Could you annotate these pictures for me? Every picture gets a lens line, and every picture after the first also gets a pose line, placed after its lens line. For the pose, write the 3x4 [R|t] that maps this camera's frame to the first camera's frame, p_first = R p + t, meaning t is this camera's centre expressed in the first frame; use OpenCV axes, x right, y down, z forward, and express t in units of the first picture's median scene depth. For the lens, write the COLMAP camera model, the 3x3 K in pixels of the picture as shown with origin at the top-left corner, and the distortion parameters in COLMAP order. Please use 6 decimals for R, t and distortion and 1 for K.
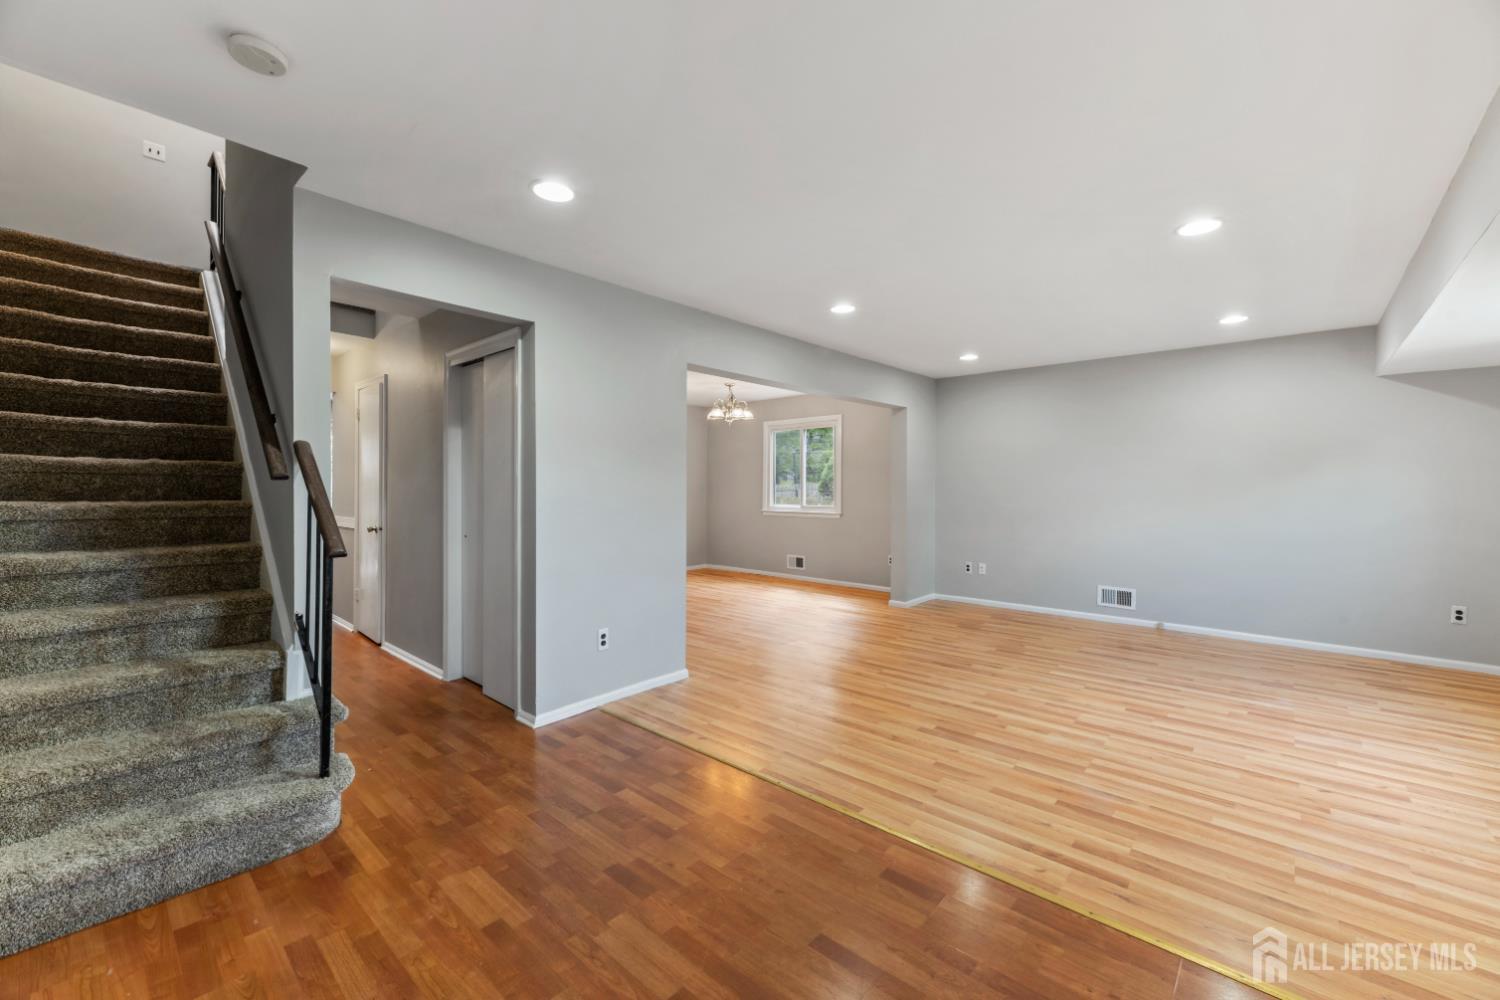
lens RADIAL K [[602.0, 0, 750.9], [0, 602.0, 491.7], [0, 0, 1]] dist [0.002161, -0.000147]
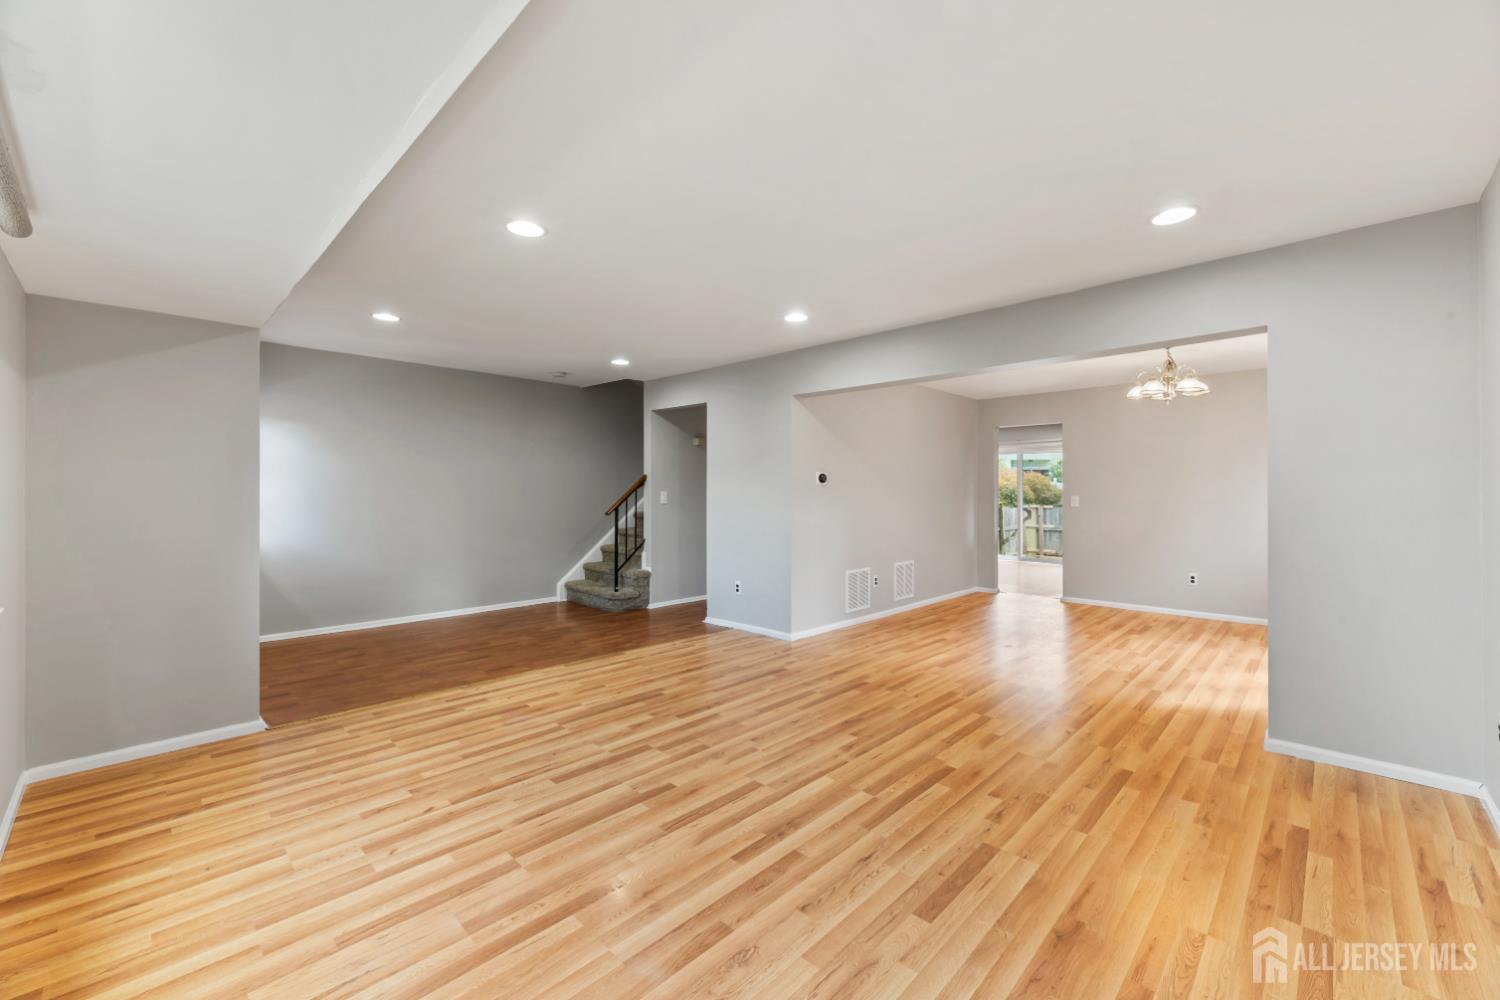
lens RADIAL K [[602.0, 0, 750.9], [0, 602.0, 491.7], [0, 0, 1]] dist [0.002161, -0.000147]
pose [[-0.037313, -0.002438, -0.999301, 1.659750], [-0.015612, 0.999876, -0.001856, -0.006581], [0.999182, 0.015532, -0.037347, 1.354119]]
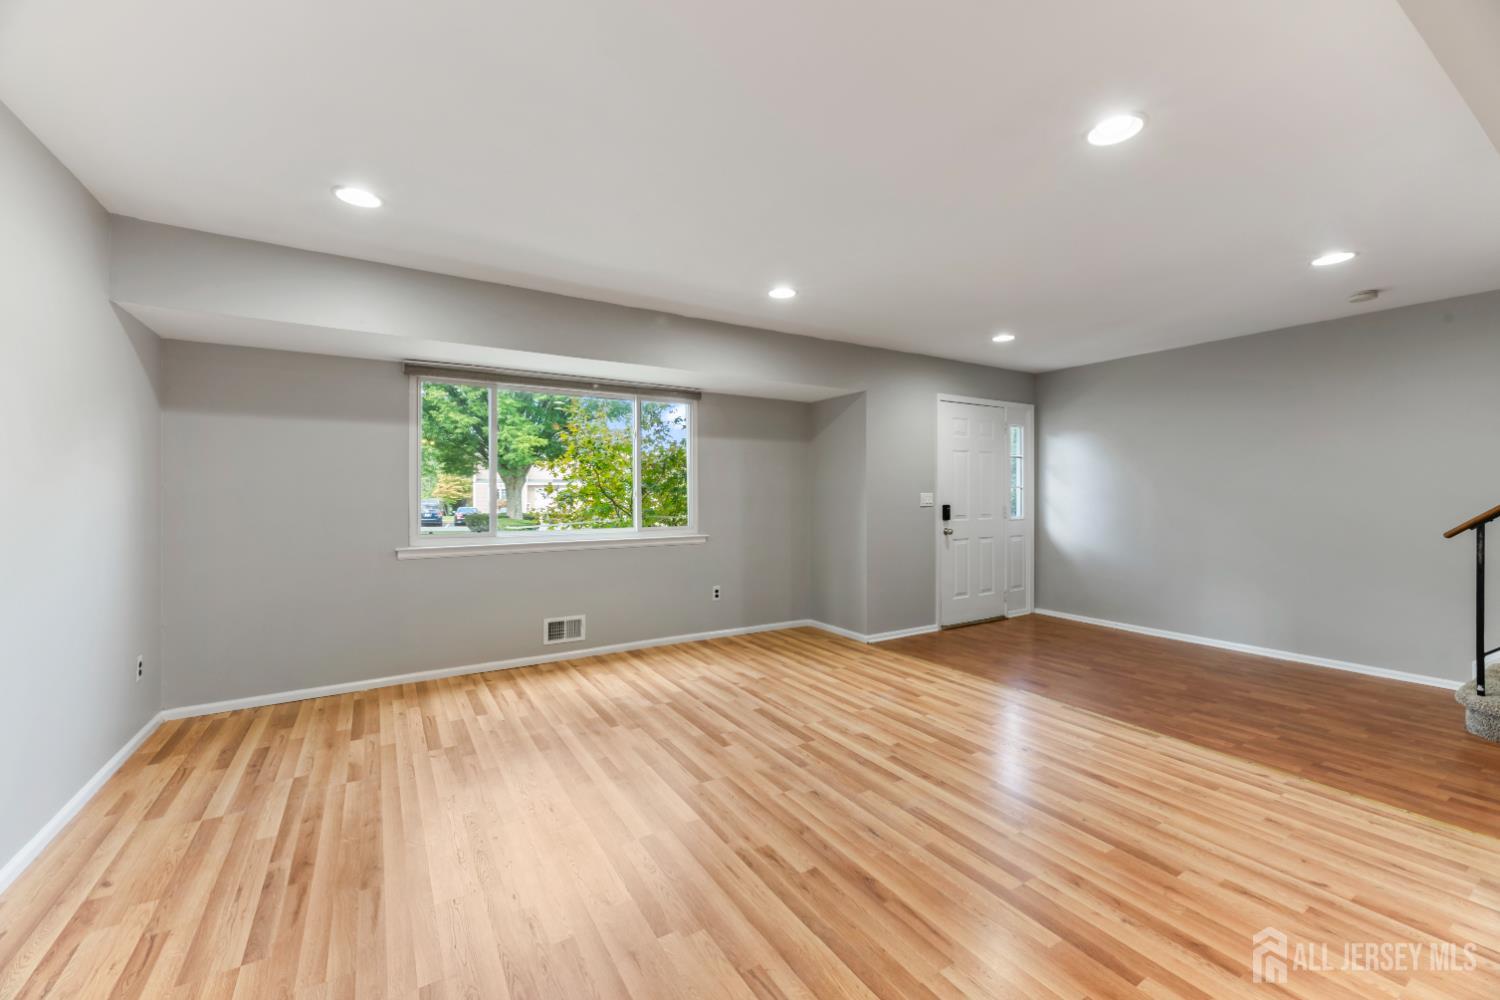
lens RADIAL K [[602.0, 0, 750.9], [0, 602.0, 491.7], [0, 0, 1]] dist [0.002161, -0.000147]
pose [[-0.959656, -0.001323, 0.281175, 0.419013], [0.002192, 0.999923, 0.012184, -0.019848], [-0.281169, 0.012308, -0.959579, 2.201307]]
